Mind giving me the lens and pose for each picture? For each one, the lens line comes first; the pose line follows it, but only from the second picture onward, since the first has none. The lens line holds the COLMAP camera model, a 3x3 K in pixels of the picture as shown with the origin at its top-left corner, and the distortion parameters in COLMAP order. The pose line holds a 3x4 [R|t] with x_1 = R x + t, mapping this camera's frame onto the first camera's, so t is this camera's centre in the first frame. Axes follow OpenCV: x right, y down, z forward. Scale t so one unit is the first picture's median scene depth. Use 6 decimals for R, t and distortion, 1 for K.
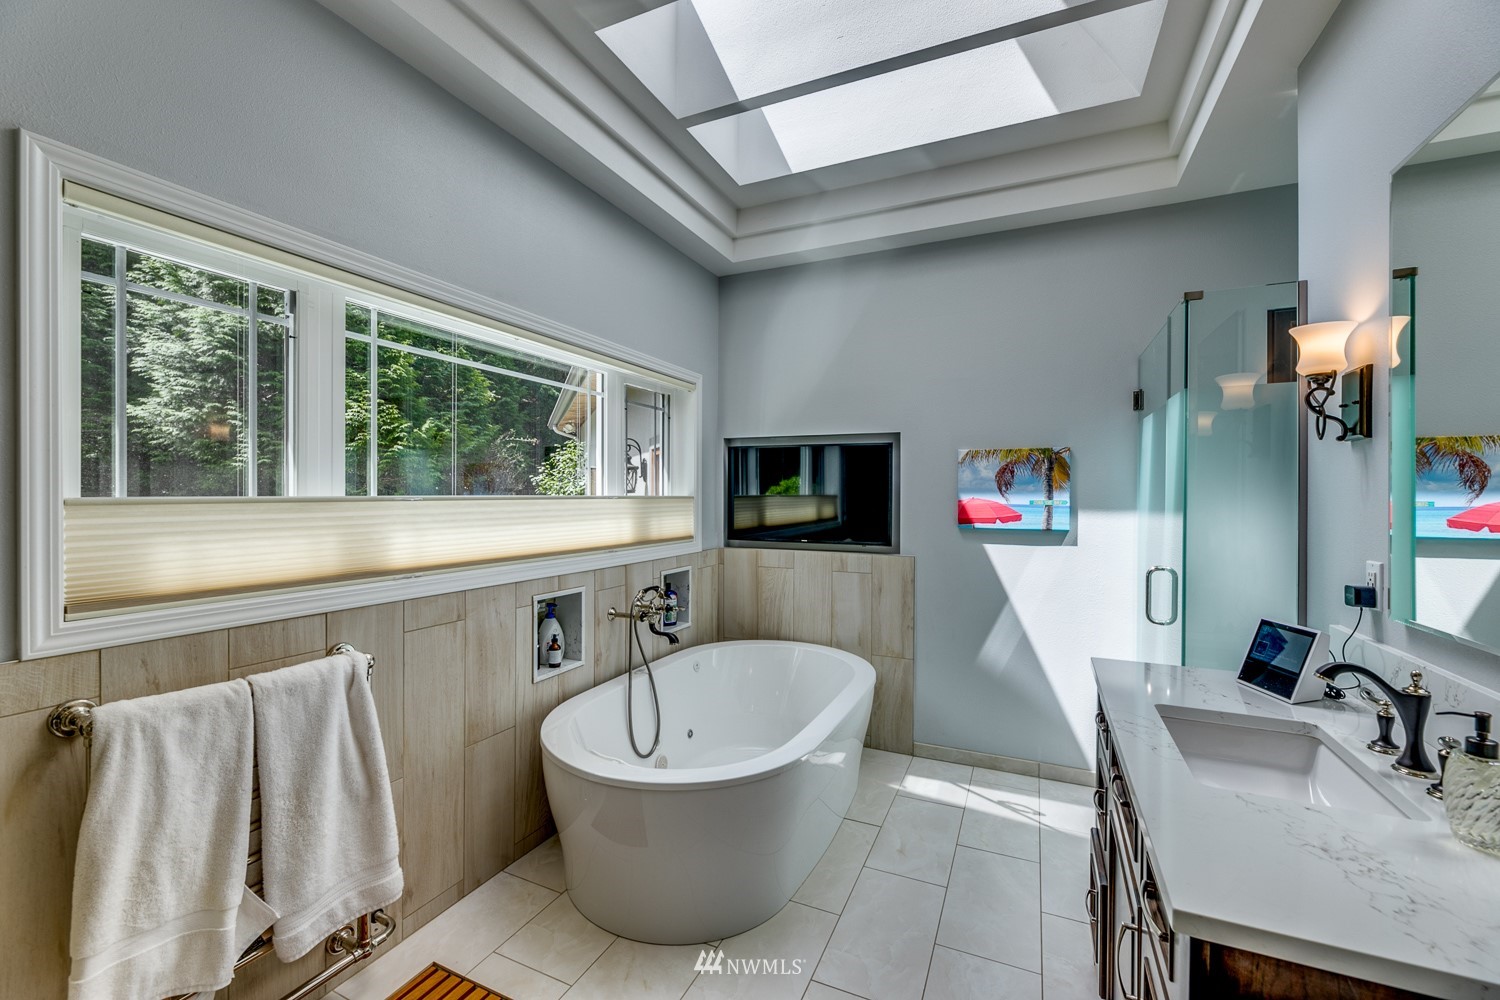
lens RADIAL K [[623.6, 0, 744.4], [0, 623.6, 497.5], [0, 0, 1]] dist [-0.002573, -0.000445]
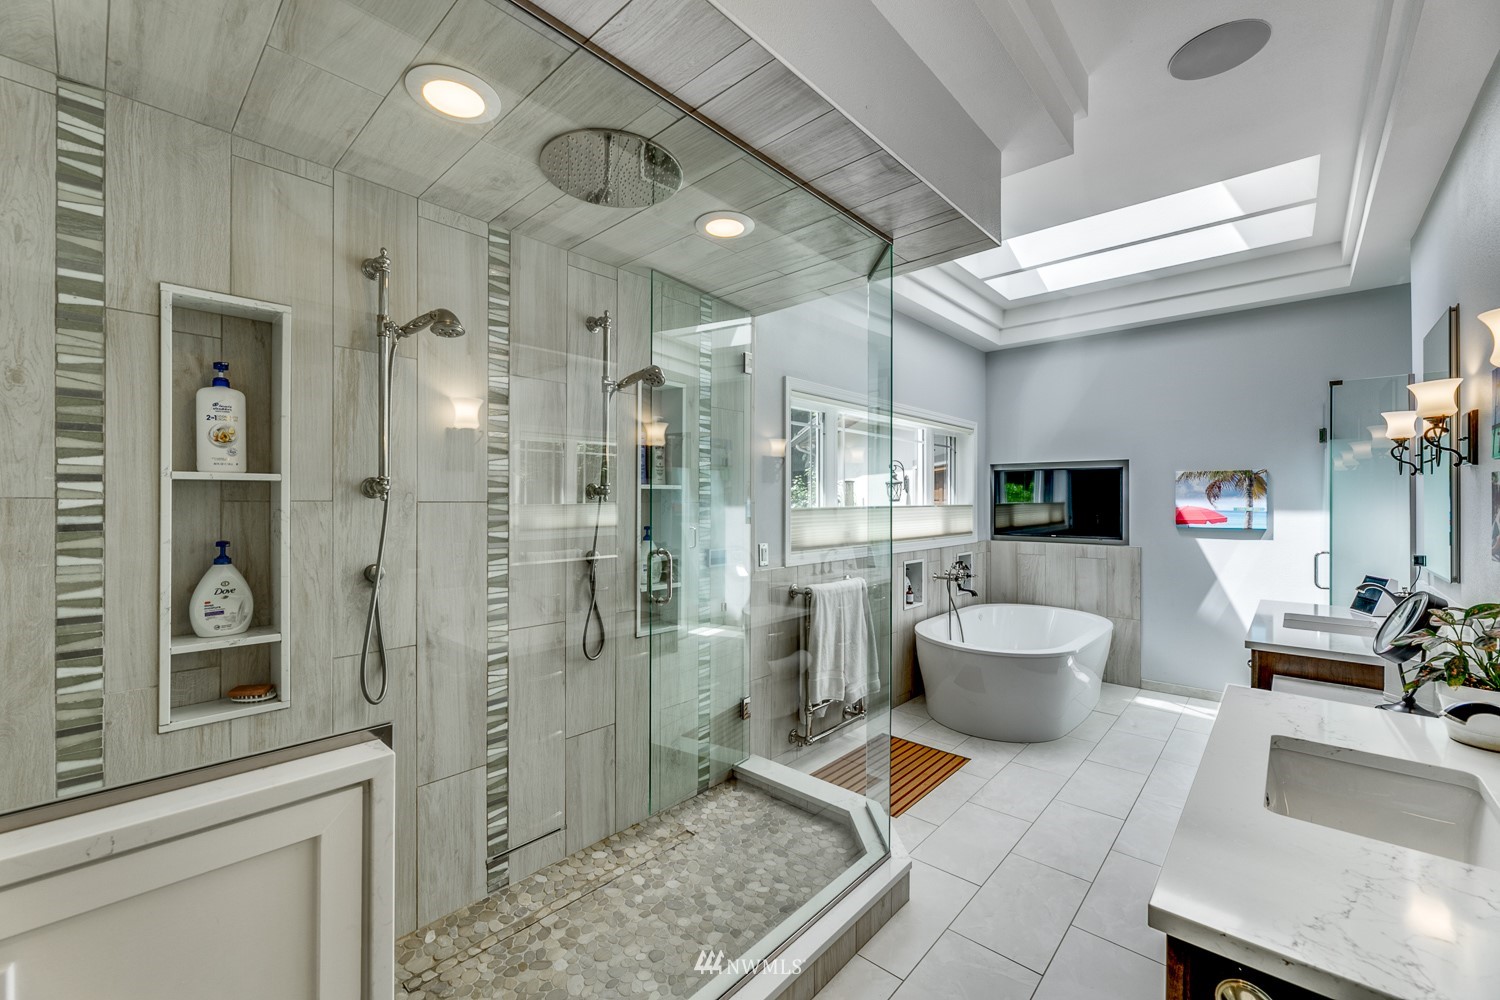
lens RADIAL K [[623.6, 0, 756.4], [0, 623.6, 498.7], [0, 0, 1]] dist [-0.002573, -0.000445]
pose [[0.962573, -0.005294, -0.270971, -0.186583], [0.003392, 0.999966, -0.007486, -0.008118], [0.271002, 0.006287, 0.962558, -0.608157]]
